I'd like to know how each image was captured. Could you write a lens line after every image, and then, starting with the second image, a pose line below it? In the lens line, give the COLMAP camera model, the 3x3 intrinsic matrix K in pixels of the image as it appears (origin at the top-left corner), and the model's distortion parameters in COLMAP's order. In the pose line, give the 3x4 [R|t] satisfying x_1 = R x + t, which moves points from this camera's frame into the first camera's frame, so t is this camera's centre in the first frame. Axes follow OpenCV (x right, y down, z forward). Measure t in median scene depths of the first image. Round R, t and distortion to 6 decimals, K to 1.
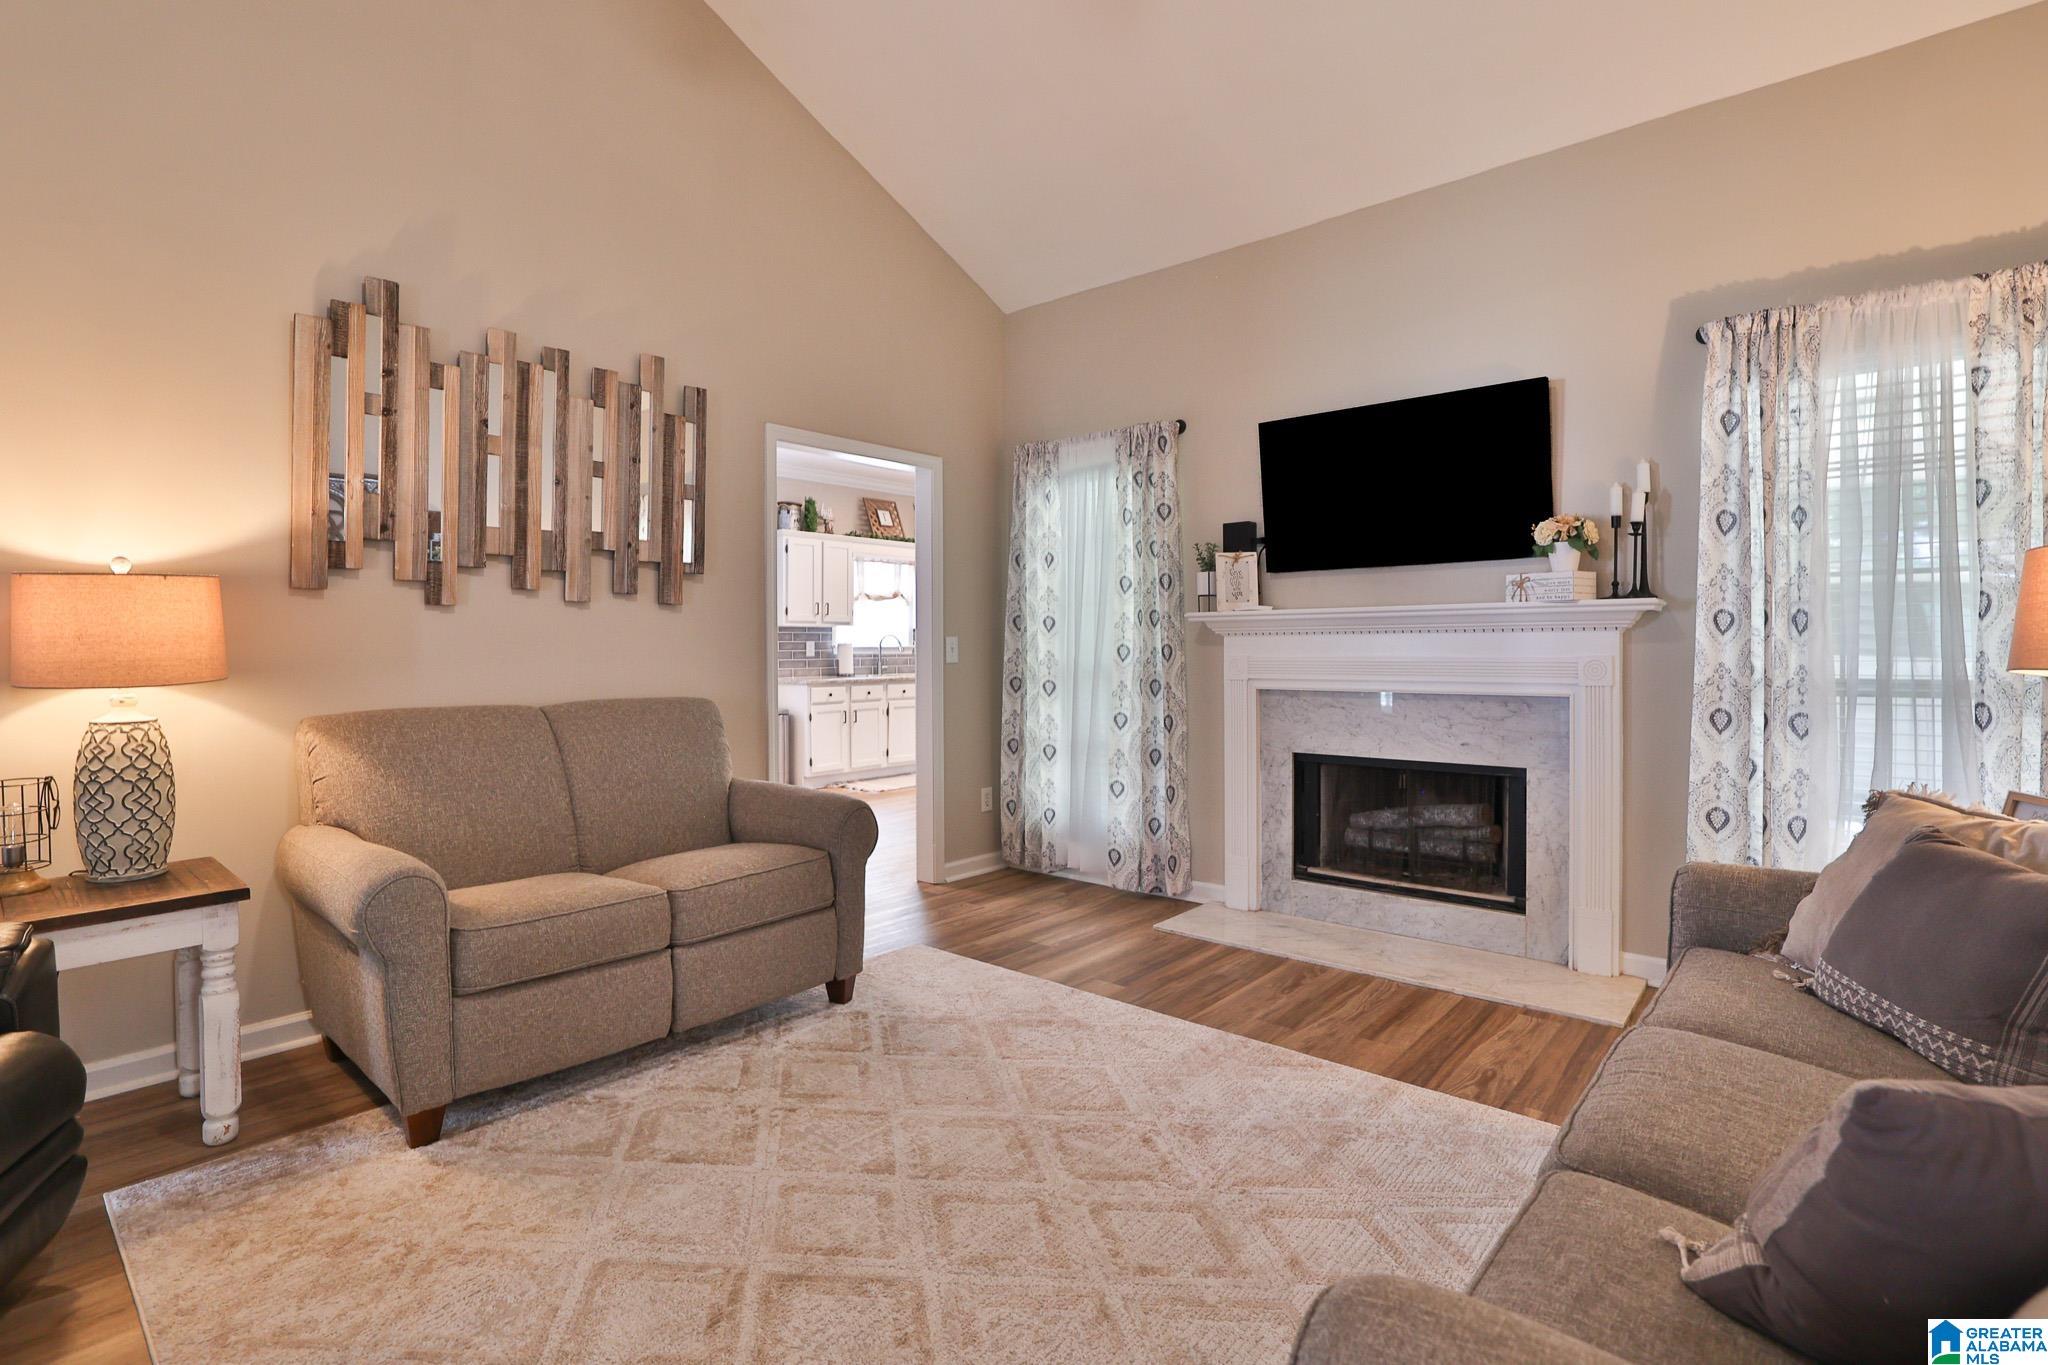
lens RADIAL K [[936.5, 0, 1005.3], [0, 936.5, 654.8], [0, 0, 1]] dist [-0.041811, 0.021988]
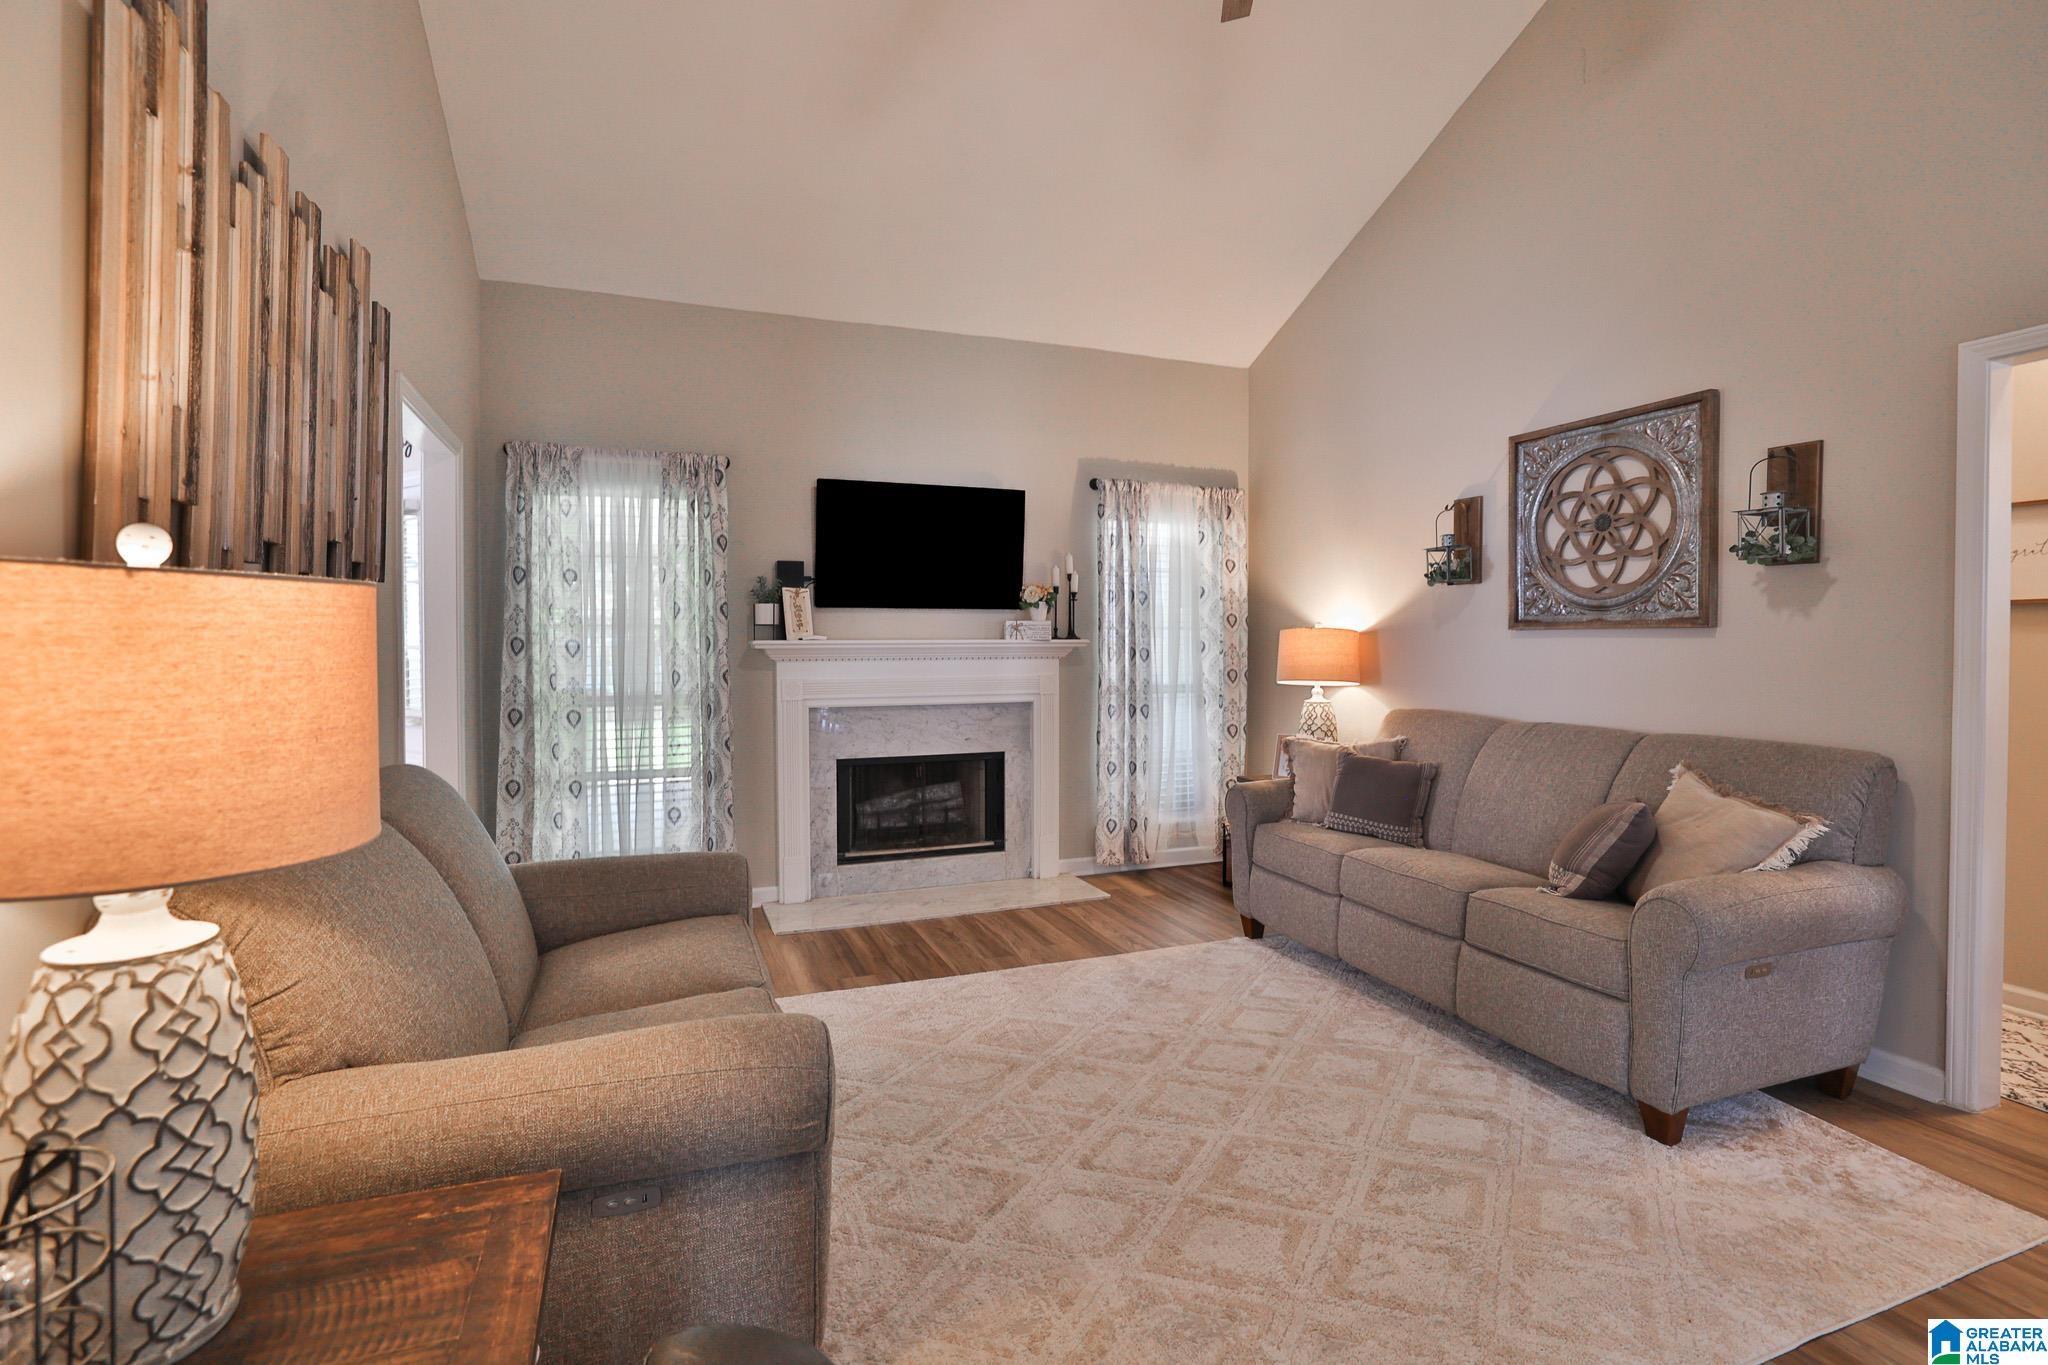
lens RADIAL K [[931.3, 0, 935.4], [0, 931.3, 660.1], [0, 0, 1]] dist [-0.040776, -0.000021]
pose [[0.509877, -0.010302, 0.860186, -0.713396], [0.009833, 0.999933, 0.006147, -0.030725], [-0.860191, 0.005324, 0.509944, 0.314053]]
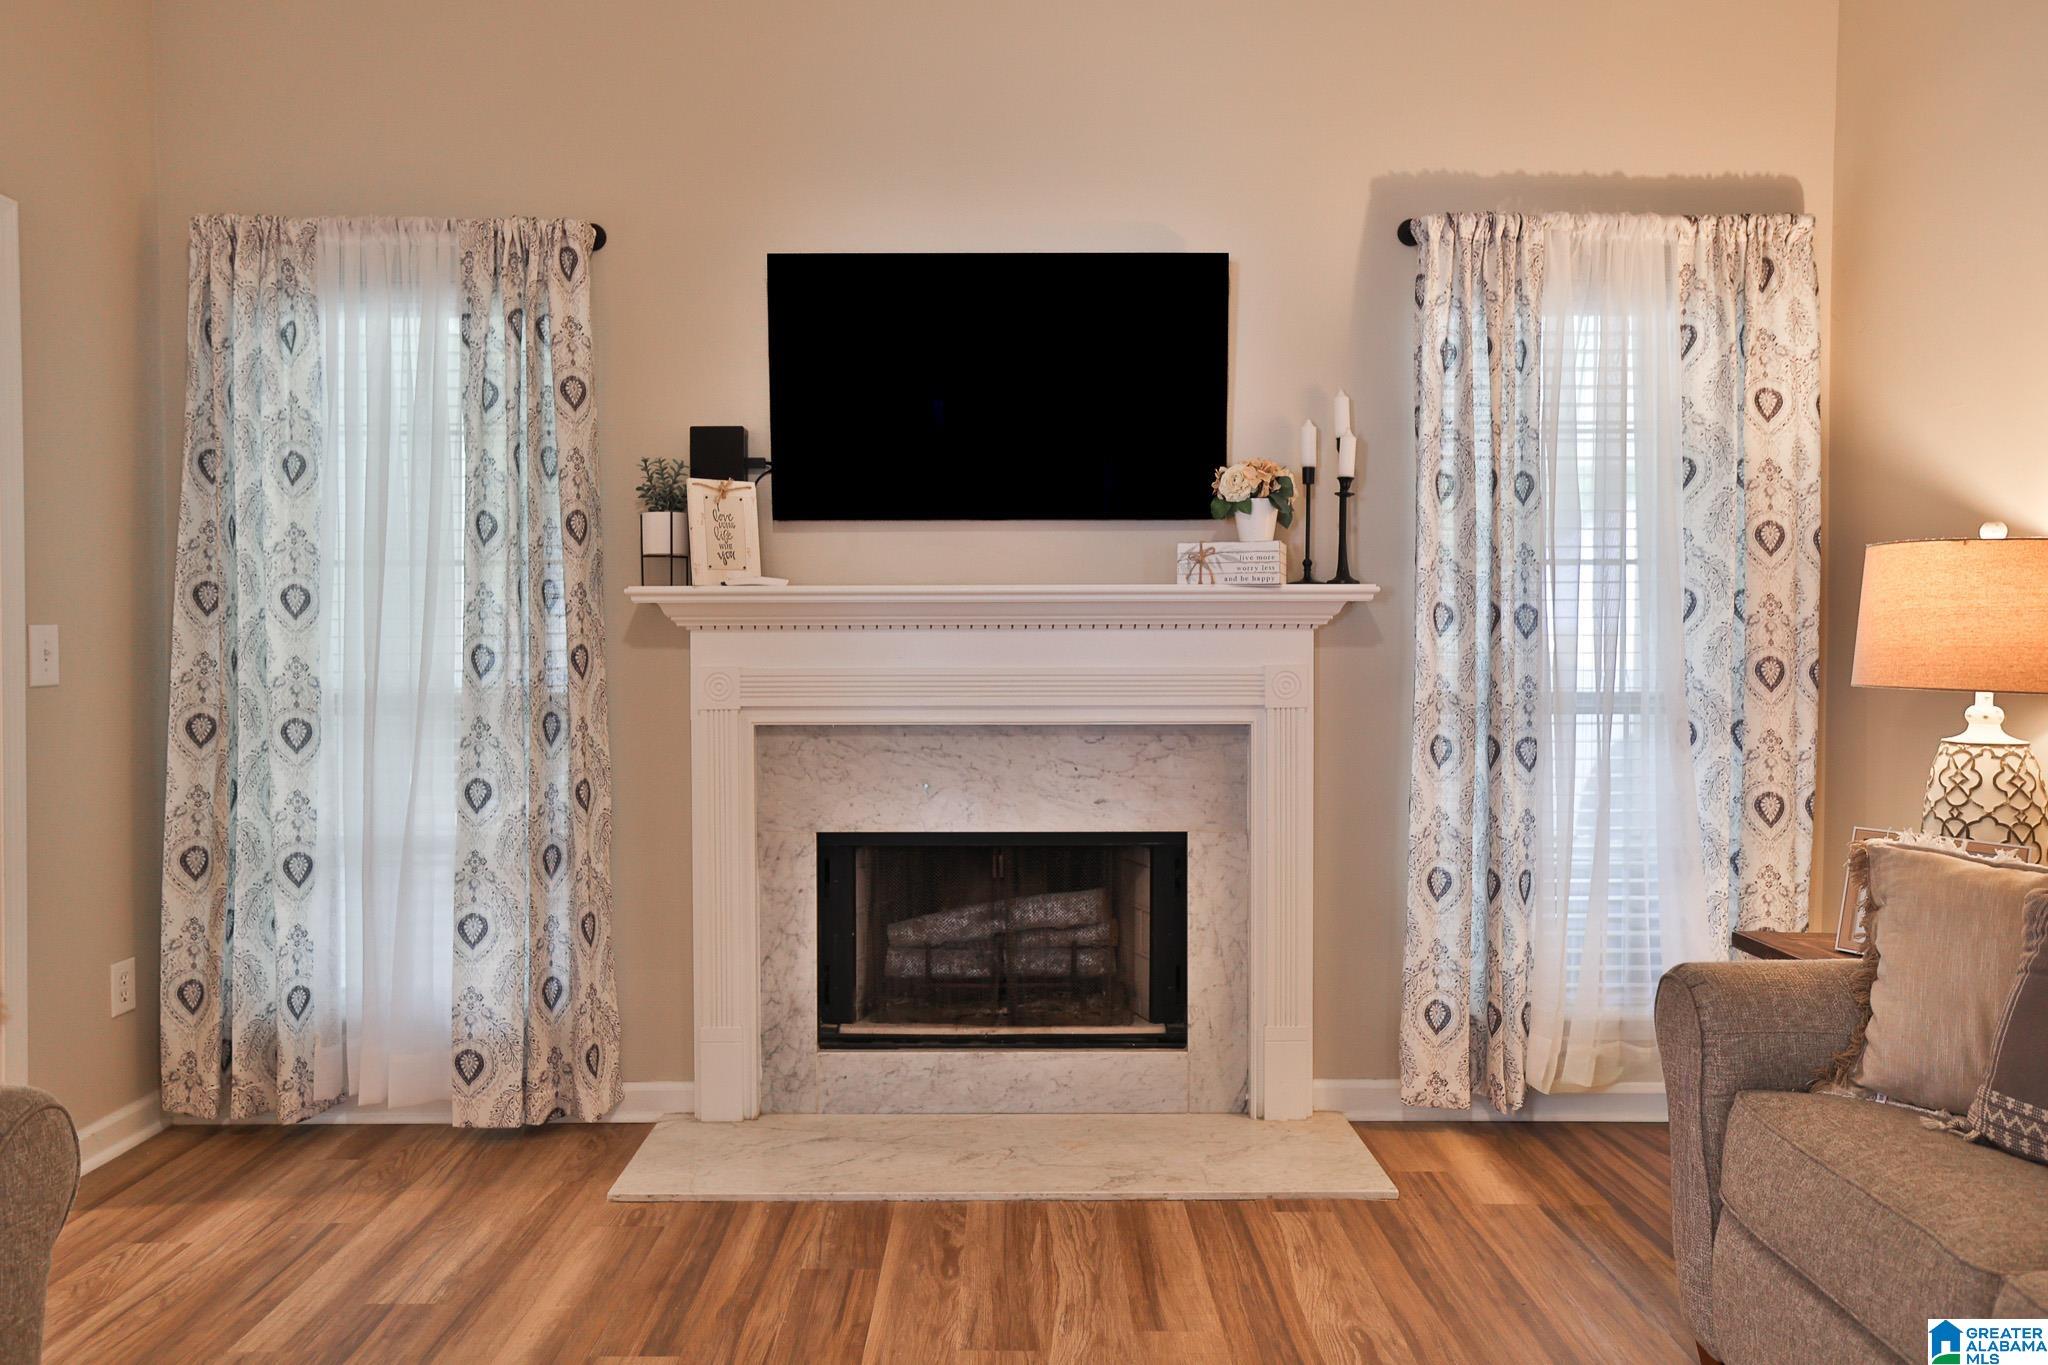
lens RADIAL K [[1355.4, 0, 961.1], [0, 1355.4, 665.3], [0, 0, 1]] dist [-0.009328, 0.032010]
pose [[0.762287, -0.004864, 0.647221, -0.186492], [0.002749, 0.999987, 0.004277, -0.003043], [-0.647233, -0.001482, 0.762291, 0.328718]]
